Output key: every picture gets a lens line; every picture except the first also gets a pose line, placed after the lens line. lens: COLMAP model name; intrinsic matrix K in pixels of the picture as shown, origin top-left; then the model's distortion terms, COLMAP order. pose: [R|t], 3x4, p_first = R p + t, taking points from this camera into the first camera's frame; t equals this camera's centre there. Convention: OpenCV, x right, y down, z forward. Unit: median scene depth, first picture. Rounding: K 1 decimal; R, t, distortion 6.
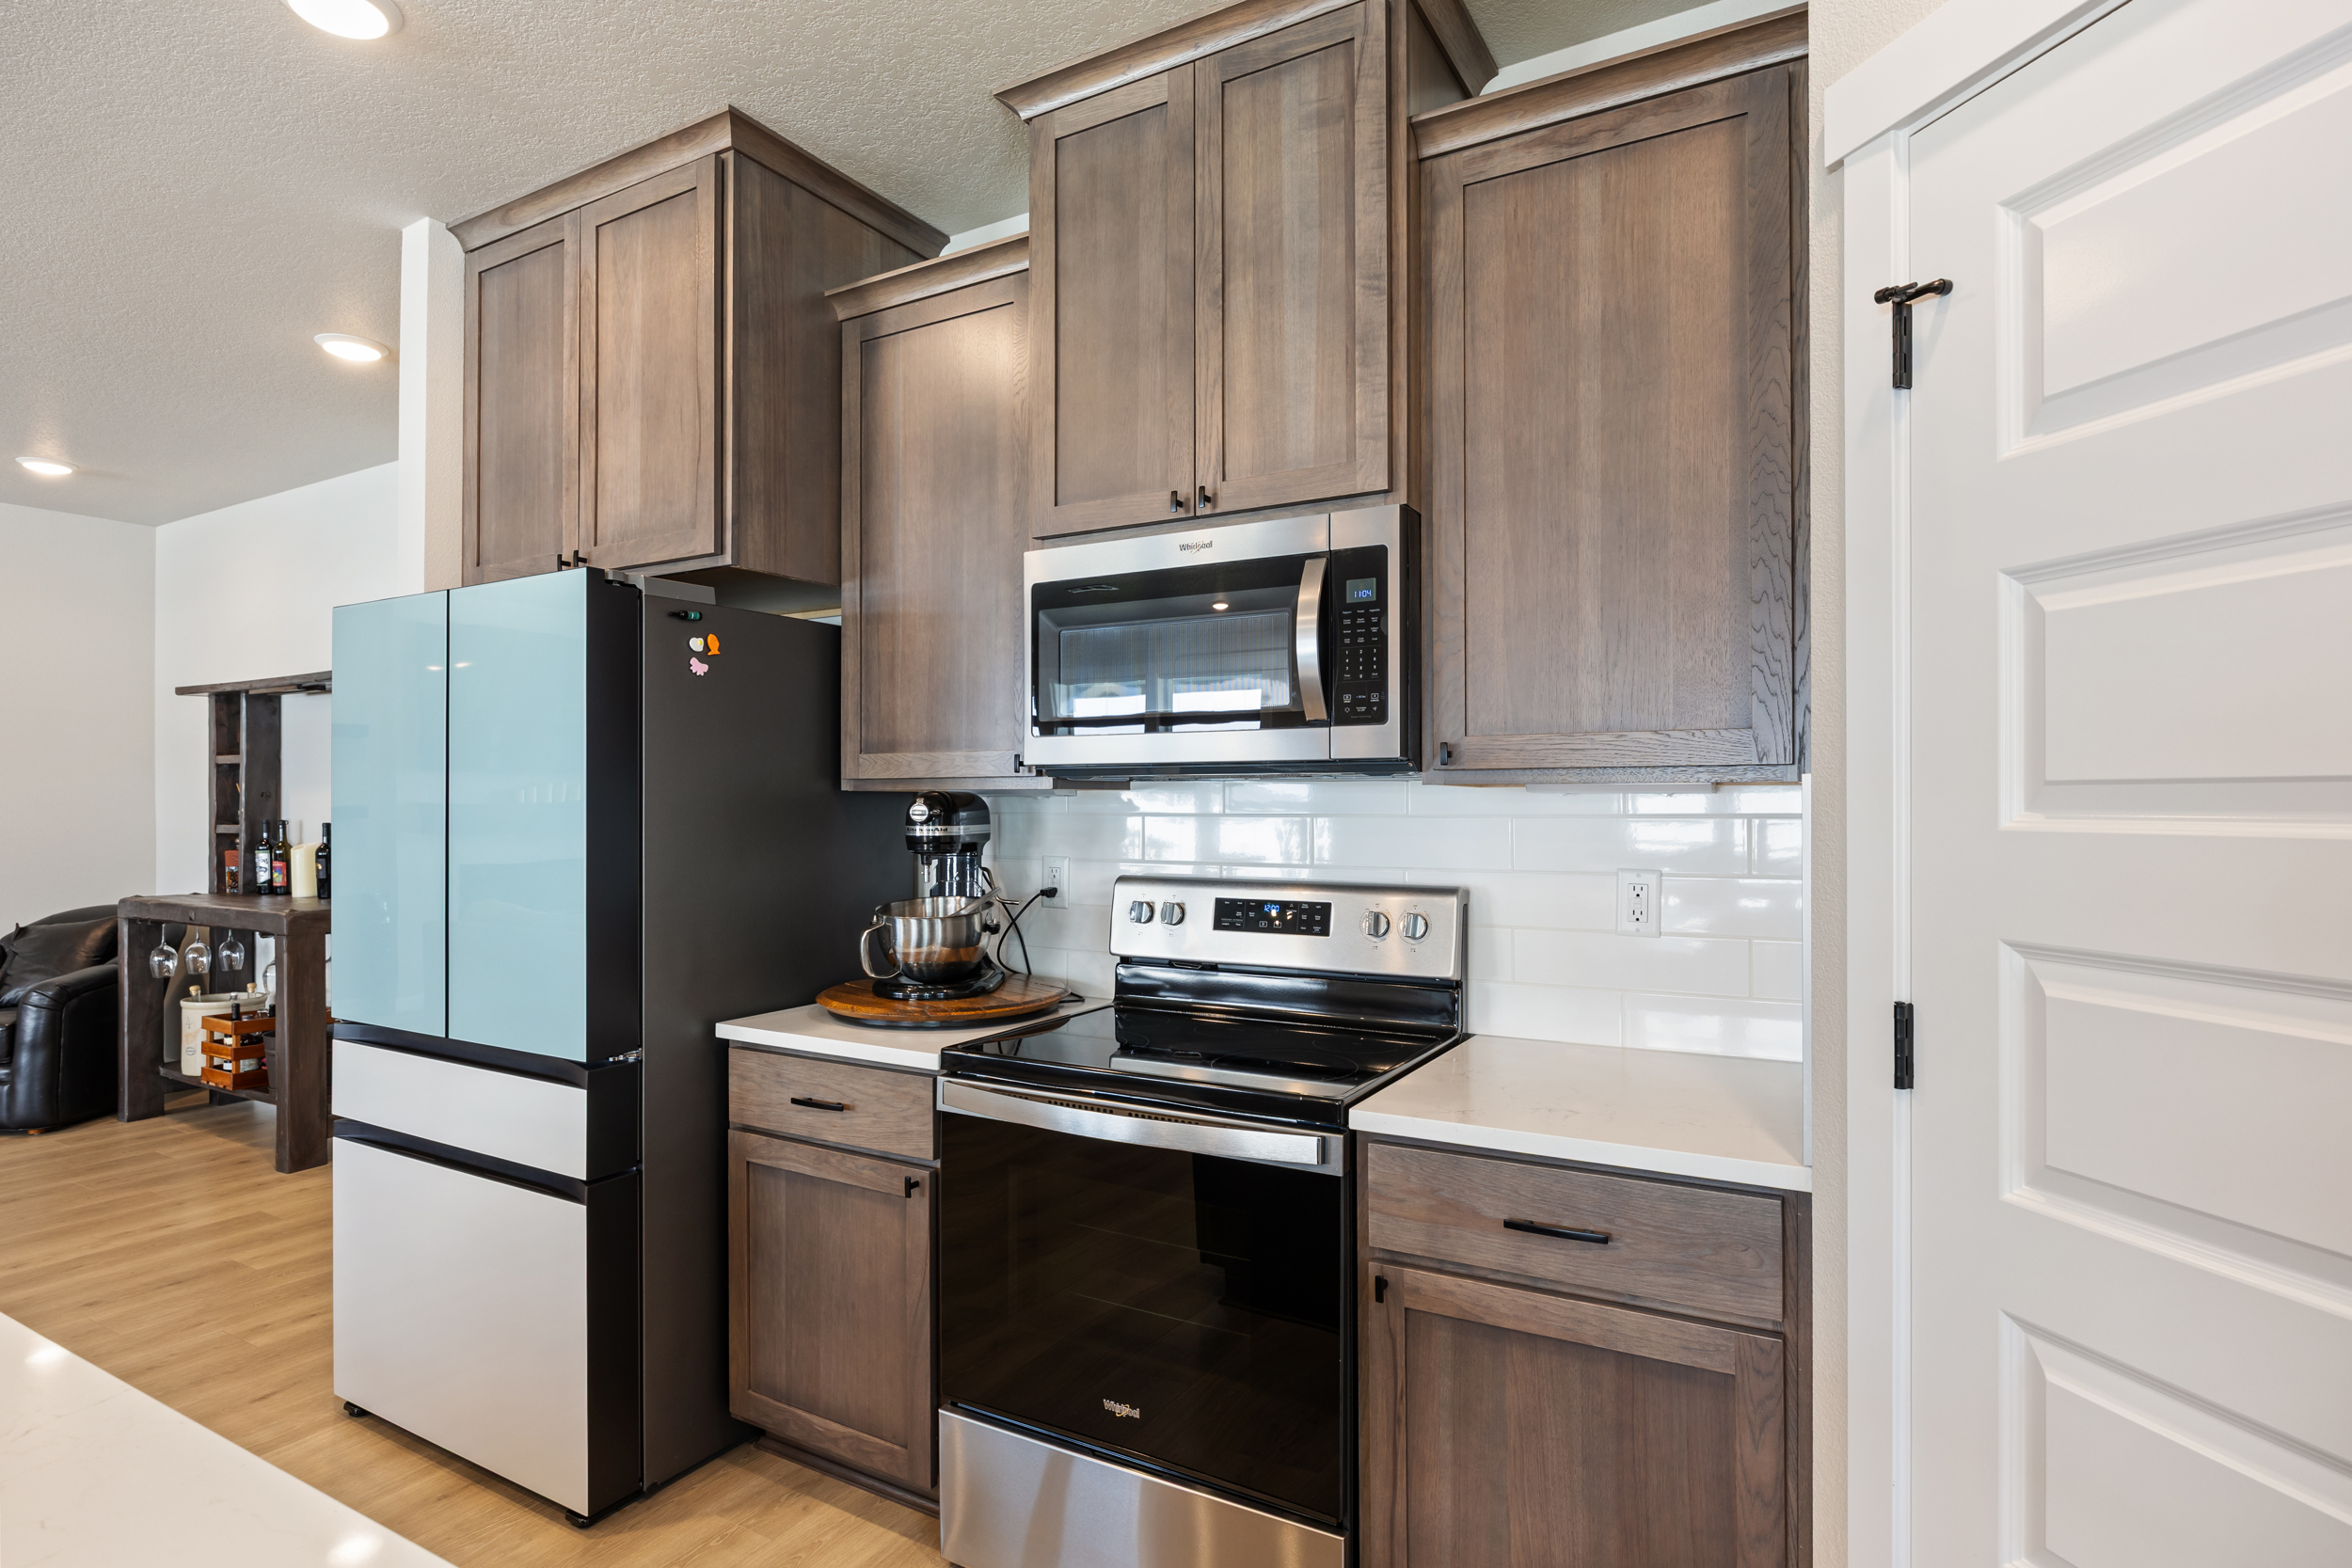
lens RADIAL K [[1200.8, 0, 1189.7], [0, 1200.8, 787.3], [0, 0, 1]] dist [-0.010803, -0.000953]
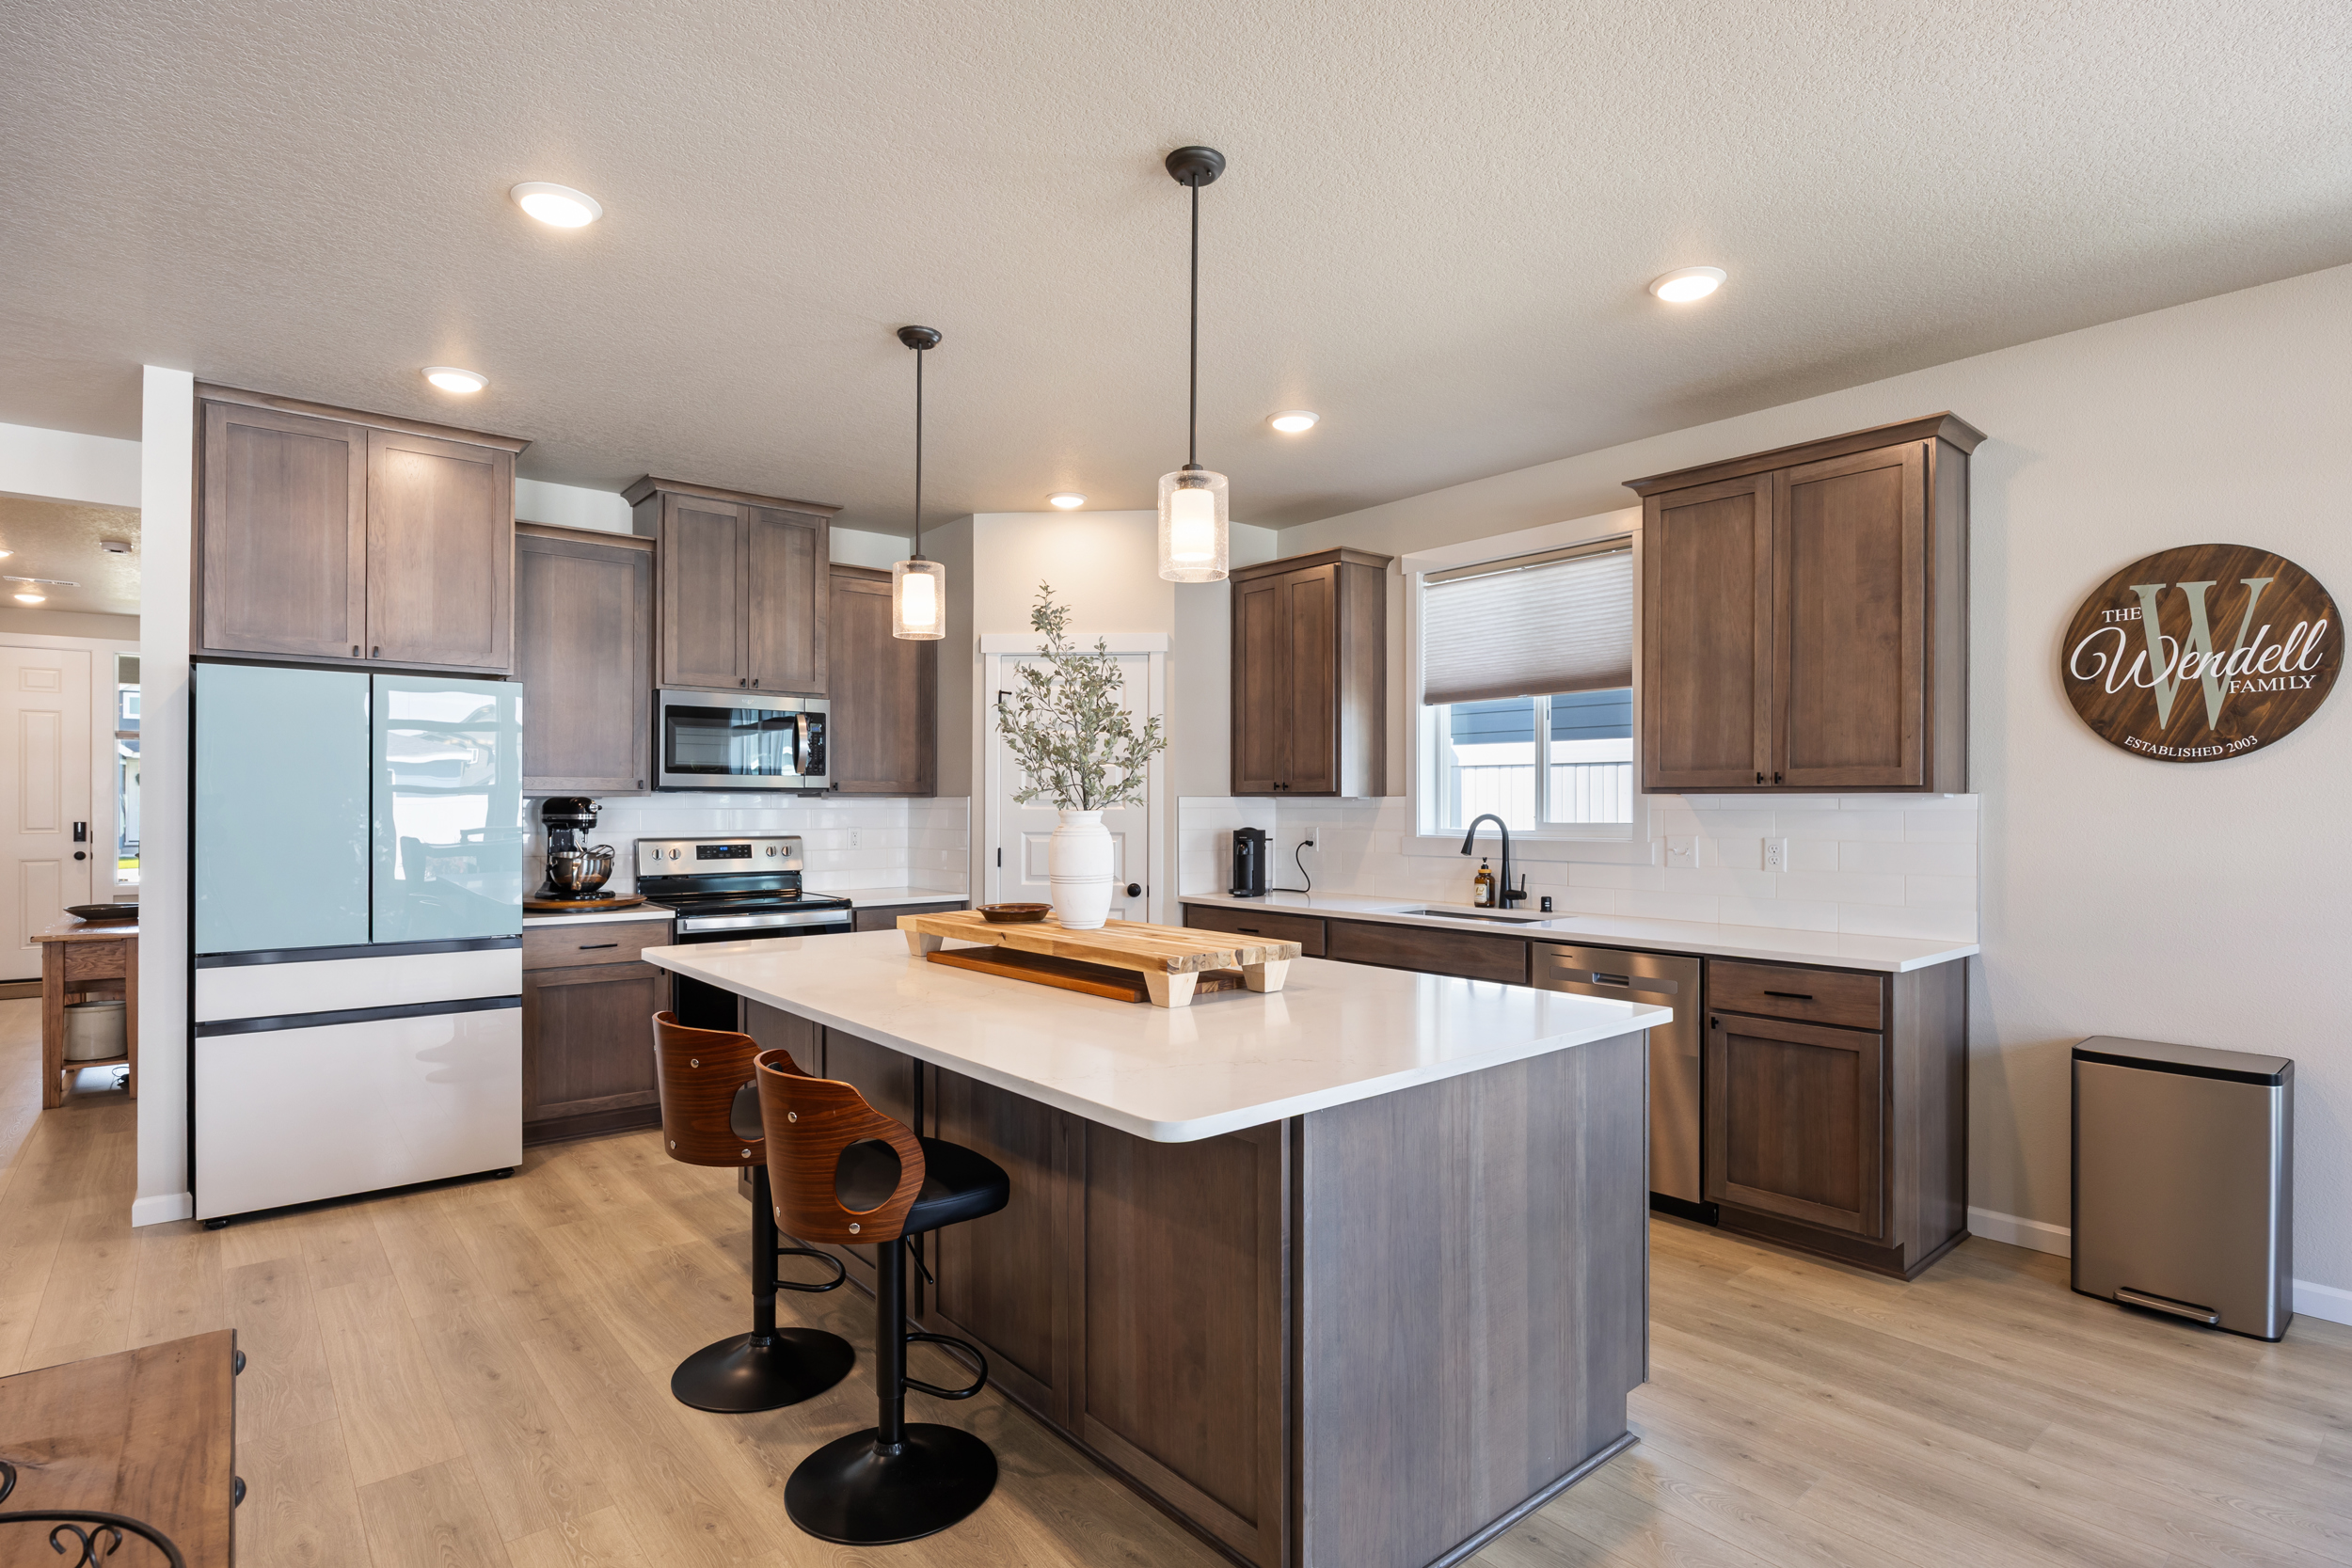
lens RADIAL K [[1177.5, 0, 1189.2], [0, 1177.5, 797.5], [0, 0, 1]] dist [-0.006880, 0.000650]
pose [[0.332659, 0.007164, 0.943020, -2.076200], [-0.013205, 0.999908, -0.002938, -0.004300], [-0.942955, -0.011475, 0.332724, -0.715162]]
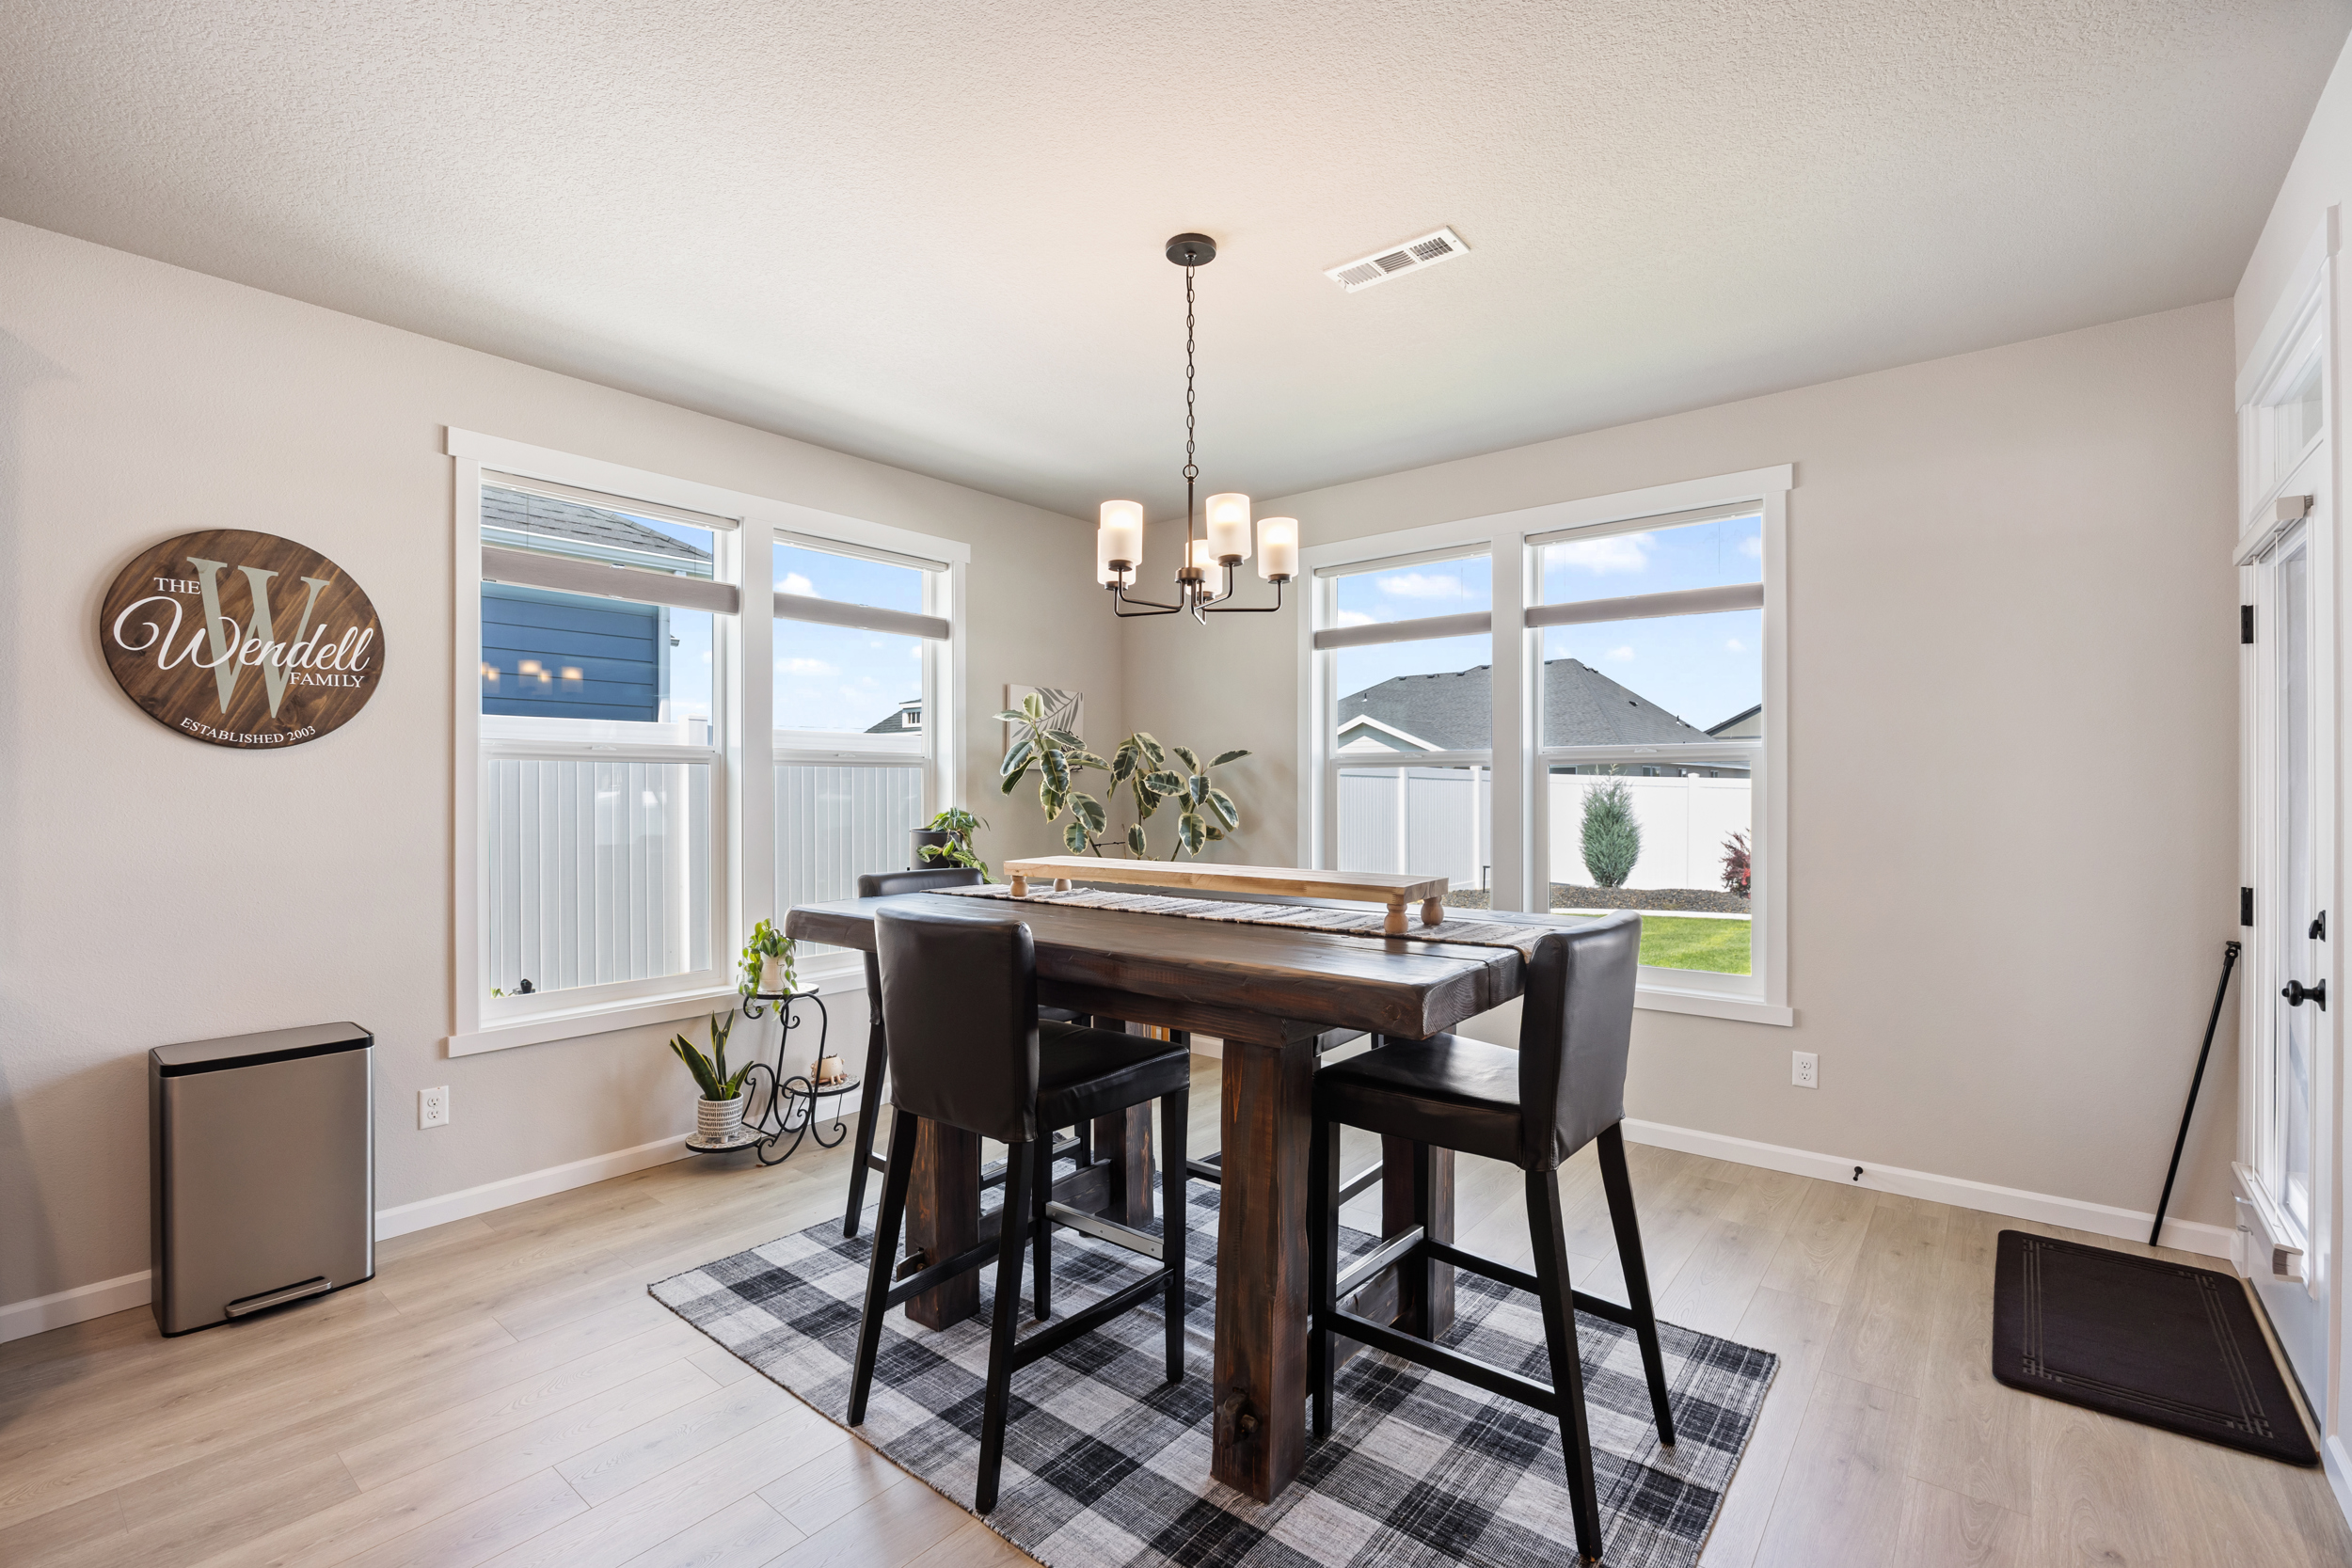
lens RADIAL K [[1037.1, 0, 1179.9], [0, 1037.1, 791.3], [0, 0, 1]] dist [-0.014069, -0.000051]
pose [[-0.988917, -0.000383, 0.148468, -1.564676], [-0.001911, 0.999947, -0.010150, -0.005669], [-0.148456, -0.010321, -0.988865, -0.281697]]
